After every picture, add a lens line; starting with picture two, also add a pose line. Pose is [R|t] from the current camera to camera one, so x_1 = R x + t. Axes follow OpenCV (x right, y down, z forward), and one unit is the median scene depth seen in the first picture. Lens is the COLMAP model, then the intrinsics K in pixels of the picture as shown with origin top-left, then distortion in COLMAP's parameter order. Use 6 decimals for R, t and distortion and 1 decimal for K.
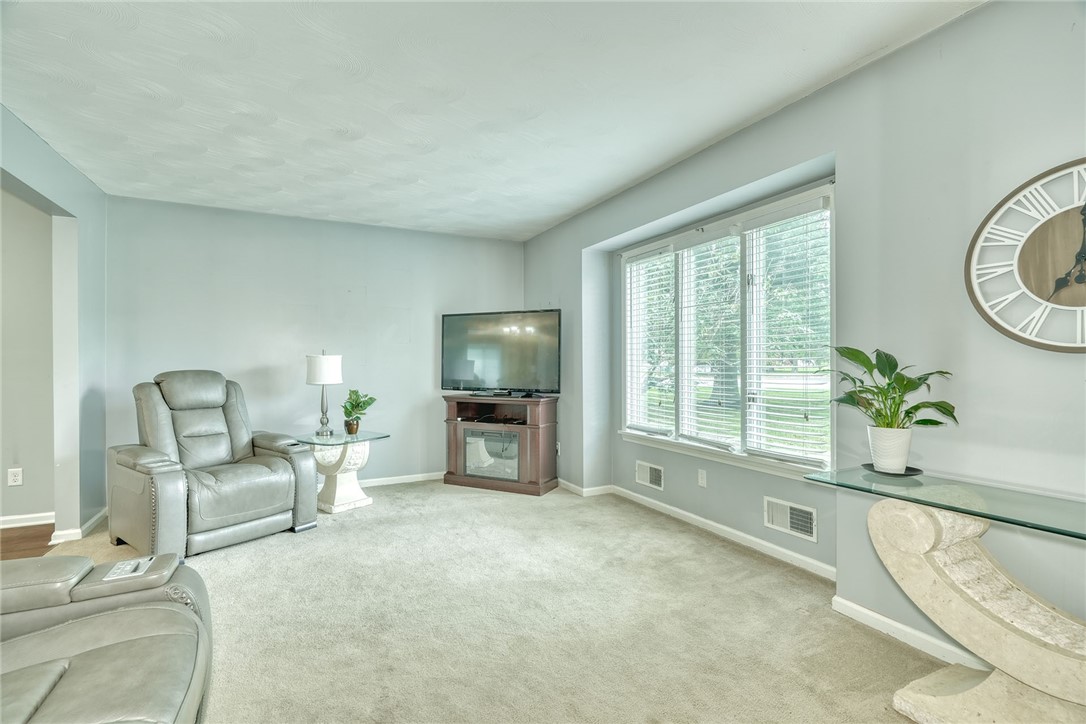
lens RADIAL K [[495.3, 0, 541.6], [0, 495.3, 367.6], [0, 0, 1]] dist [0.000086, 0.000222]
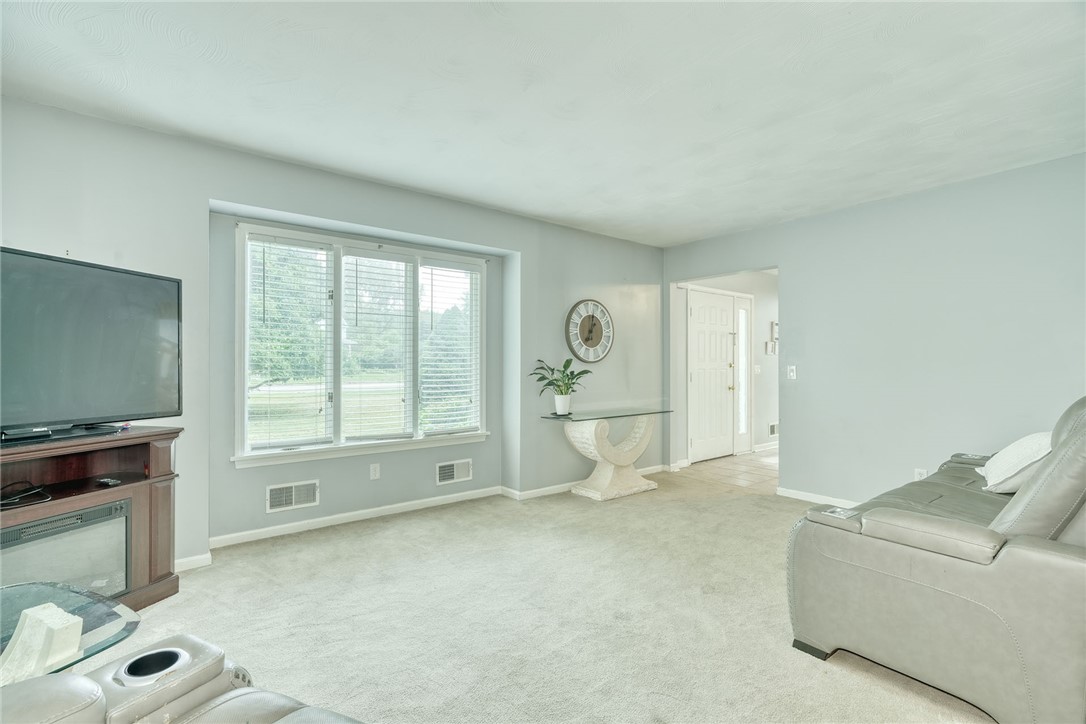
lens RADIAL K [[495.3, 0, 538.2], [0, 495.3, 362.1], [0, 0, 1]] dist [0.000086, 0.000222]
pose [[-0.183412, 0.005488, 0.983021, -0.829631], [0.005748, 0.999973, -0.004510, -0.012141], [-0.983019, 0.004824, -0.183439, 0.853387]]
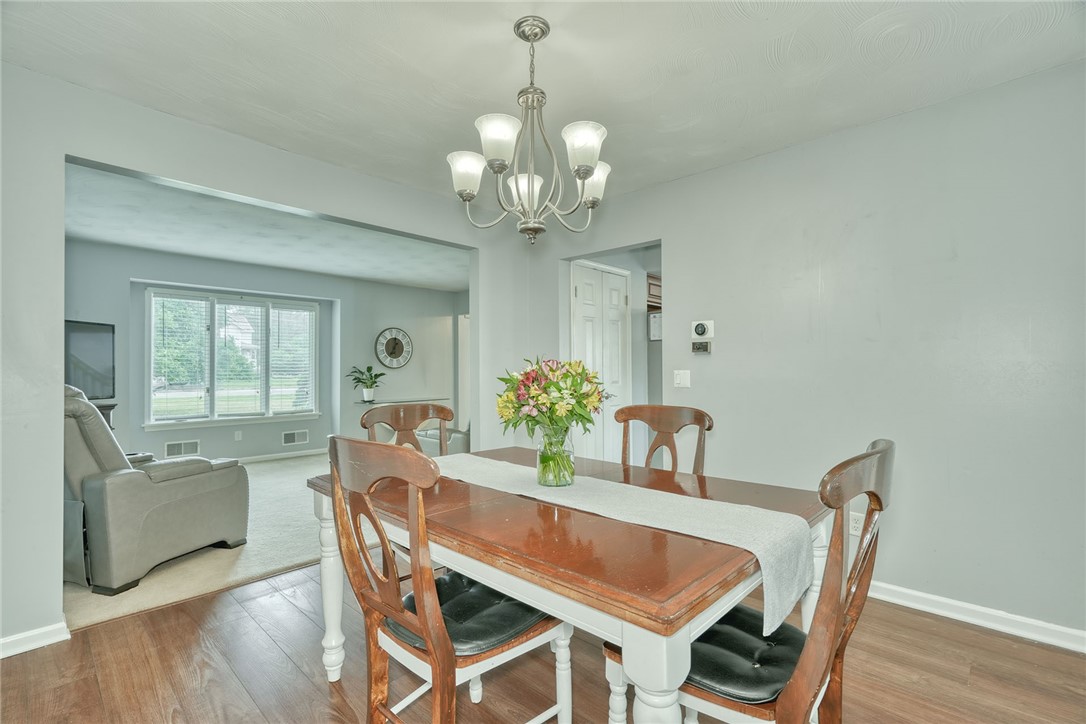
lens RADIAL K [[495.3, 0, 542.1], [0, 495.3, 362.8], [0, 0, 1]] dist [0.000086, 0.000222]
pose [[-0.328907, 0.014370, 0.944253, -1.741031], [0.010693, 0.999877, -0.011492, -0.007936], [-0.944302, 0.006317, -0.329020, 0.558117]]
